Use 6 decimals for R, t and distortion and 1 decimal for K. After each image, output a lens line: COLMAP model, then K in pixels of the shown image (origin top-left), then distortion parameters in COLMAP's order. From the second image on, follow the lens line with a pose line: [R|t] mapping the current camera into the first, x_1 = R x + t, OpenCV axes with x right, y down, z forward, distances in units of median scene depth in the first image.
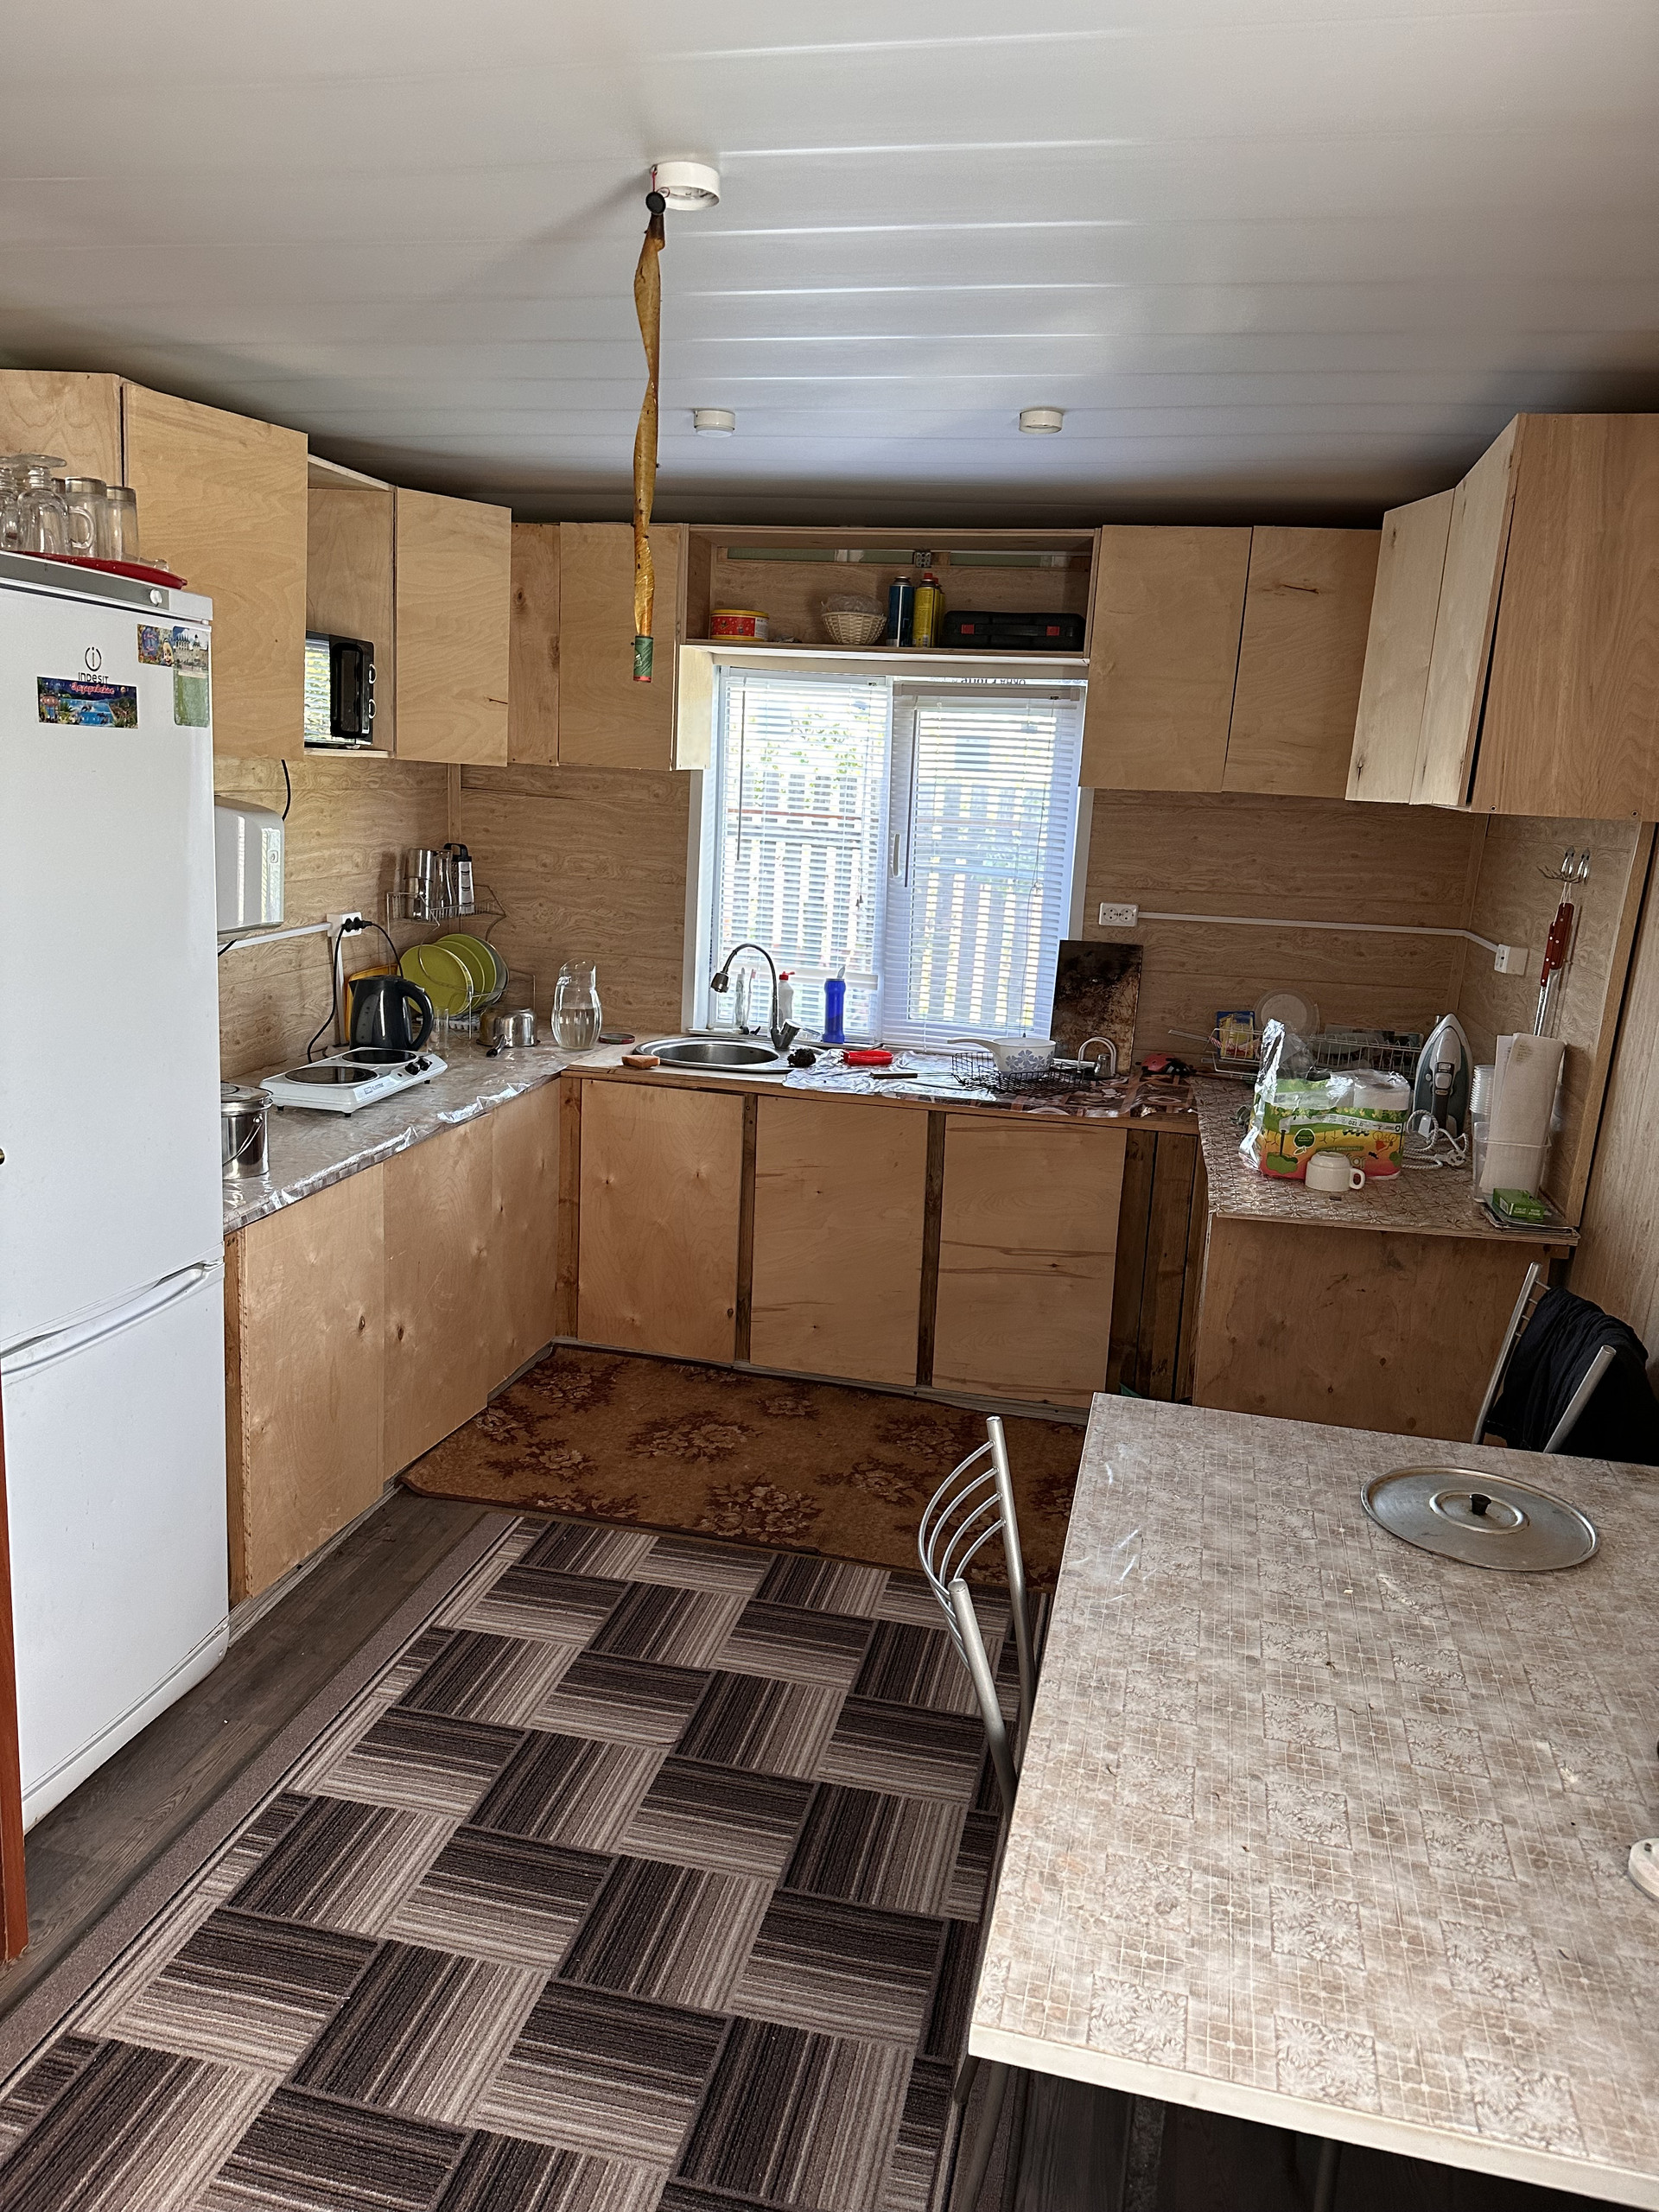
lens RADIAL K [[1537.0, 0, 829.5], [0, 1537.0, 1106.0], [0, 0, 1]] dist [0.142745, -0.205725]
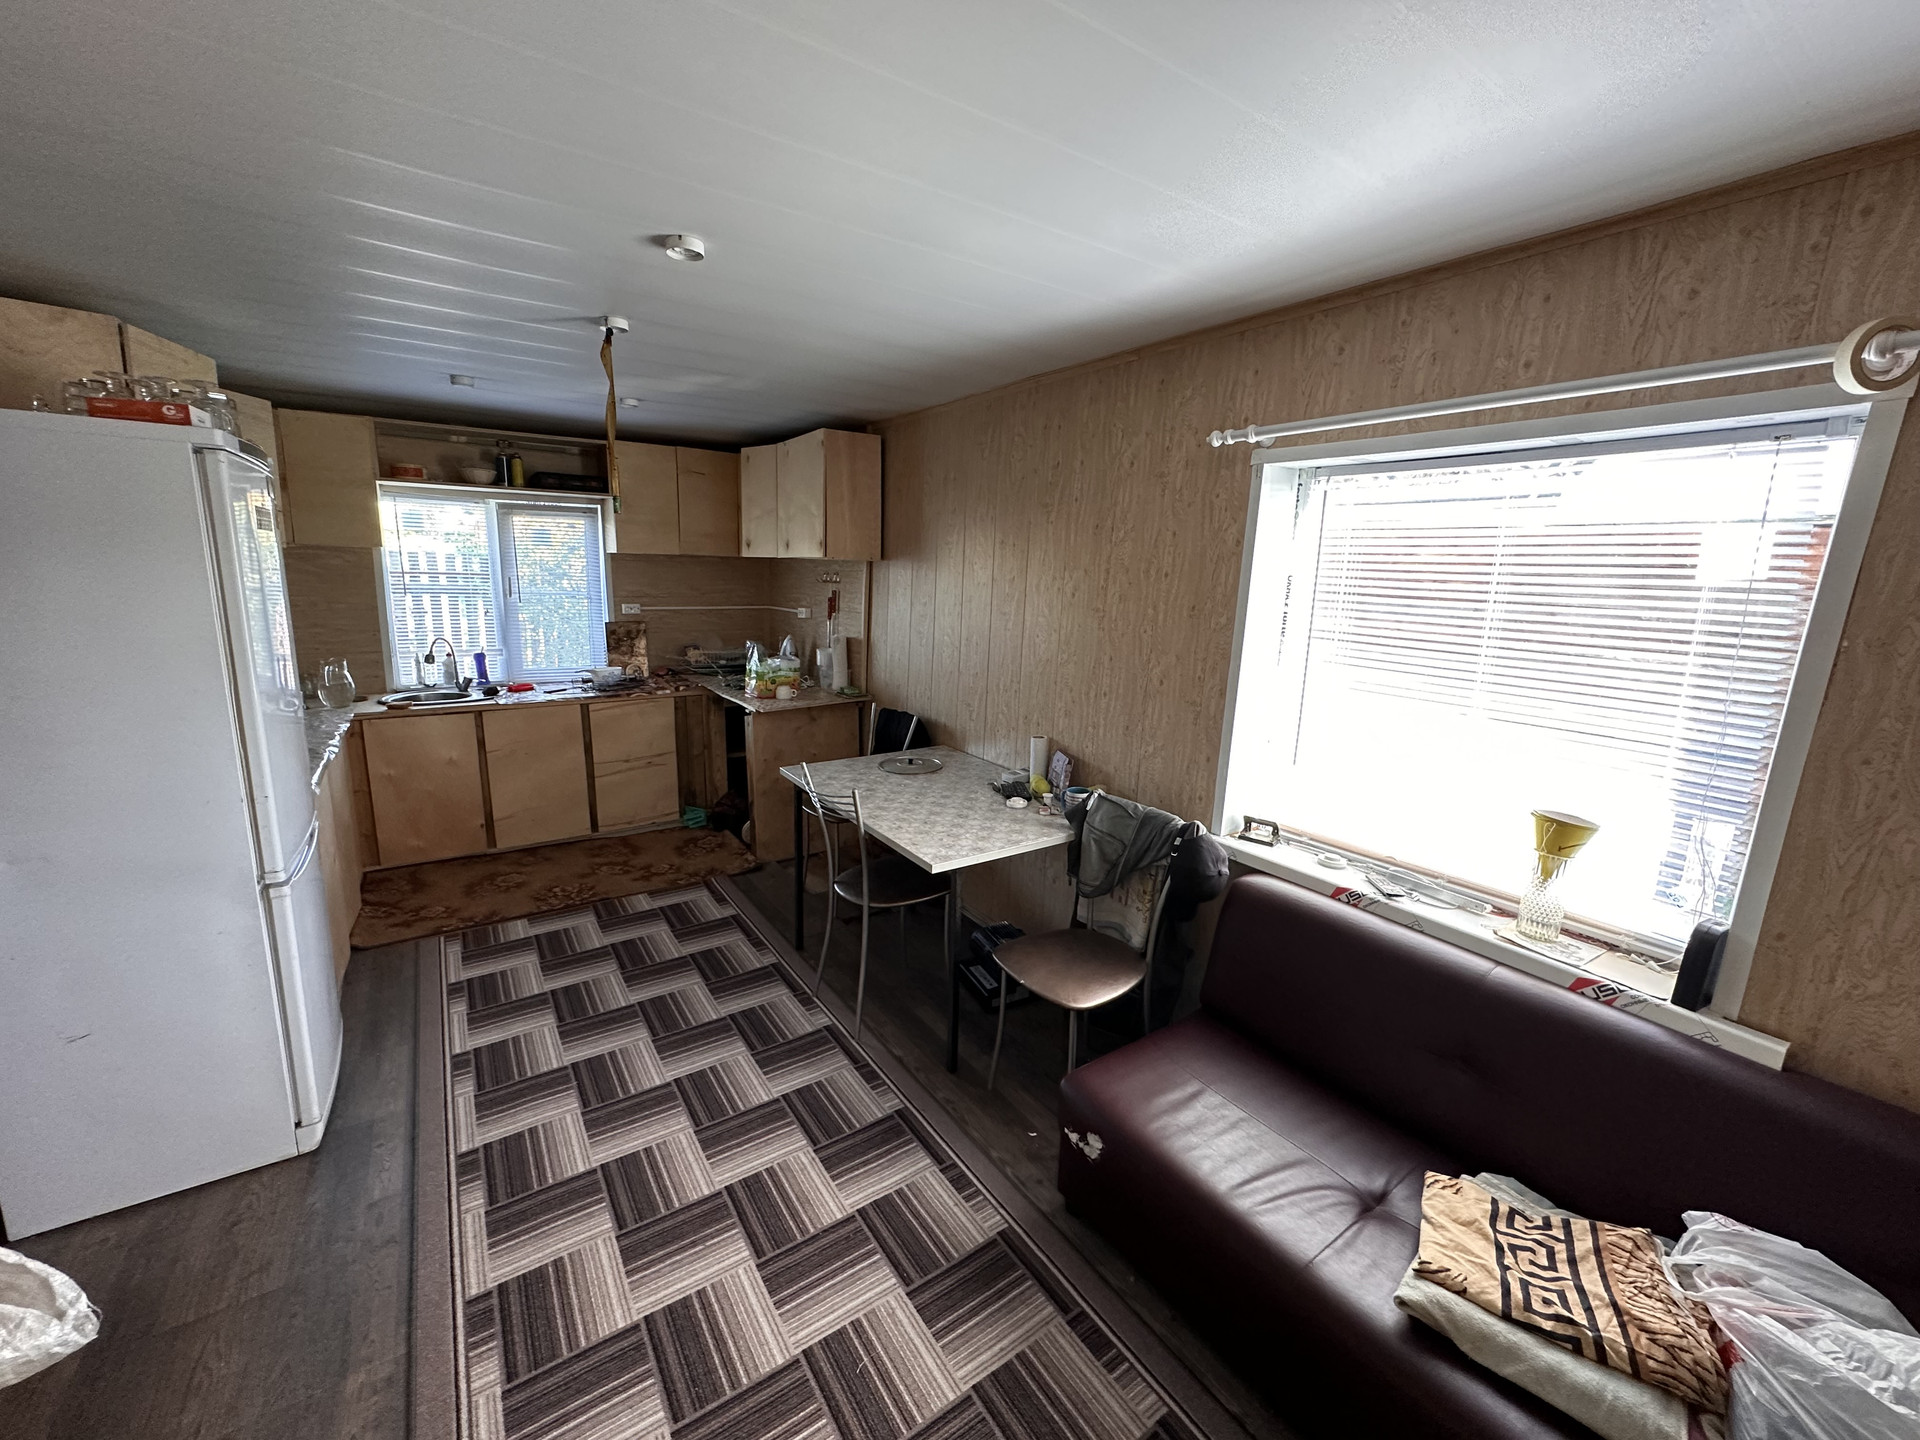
lens RADIAL K [[765.4, 0, 960.0], [0, 765.4, 720.0], [0, 0, 1]] dist [-0.002469, 0.000940]
pose [[0.677732, -0.174455, 0.714314, -0.361107], [0.163990, 0.982841, 0.084445, 0.022922], [-0.716789, 0.059909, 0.694712, -0.124960]]
